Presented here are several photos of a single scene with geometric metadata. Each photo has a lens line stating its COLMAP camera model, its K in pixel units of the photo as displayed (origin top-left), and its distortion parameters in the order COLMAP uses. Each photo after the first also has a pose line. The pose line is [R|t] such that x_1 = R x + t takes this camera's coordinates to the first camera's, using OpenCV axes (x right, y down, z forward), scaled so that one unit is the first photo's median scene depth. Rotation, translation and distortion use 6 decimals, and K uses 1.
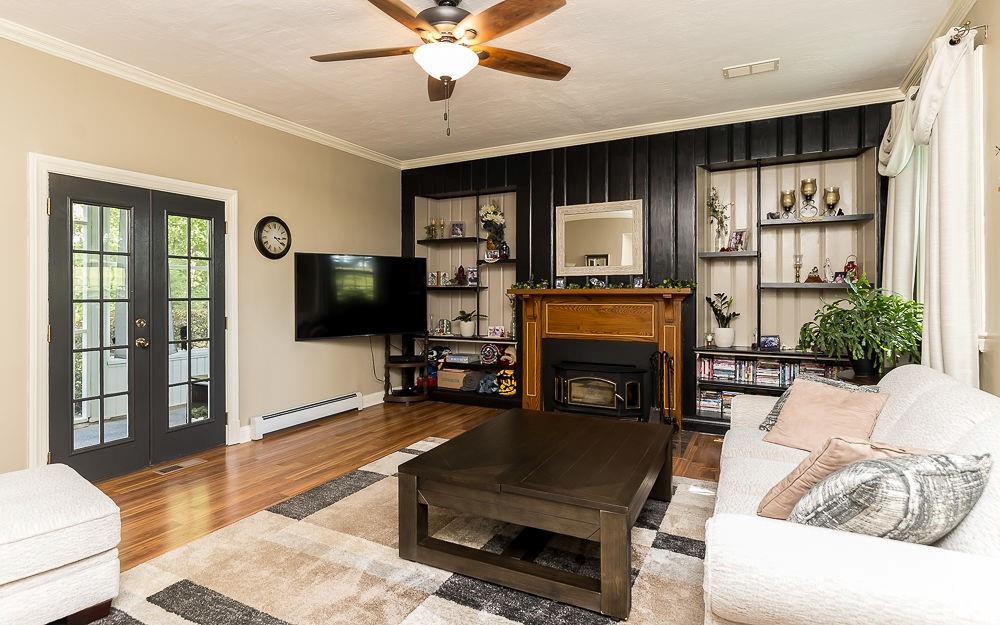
lens RADIAL K [[516.8, 0, 496.6], [0, 516.8, 293.2], [0, 0, 1]] dist [-0.000677, -0.000175]
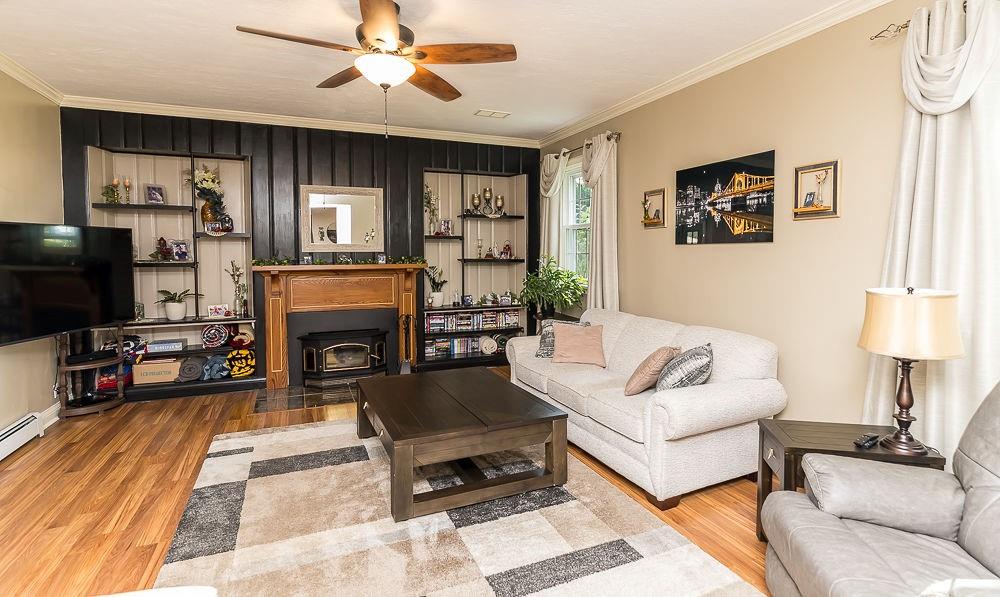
lens RADIAL K [[479.2, 0, 497.9], [0, 479.2, 274.0], [0, 0, 1]] dist [0.000662, 0.000222]
pose [[0.639640, -0.035520, 0.767853, -0.404741], [0.001647, 0.998993, 0.044841, -0.034727], [-0.768673, -0.027418, 0.639055, 0.090395]]
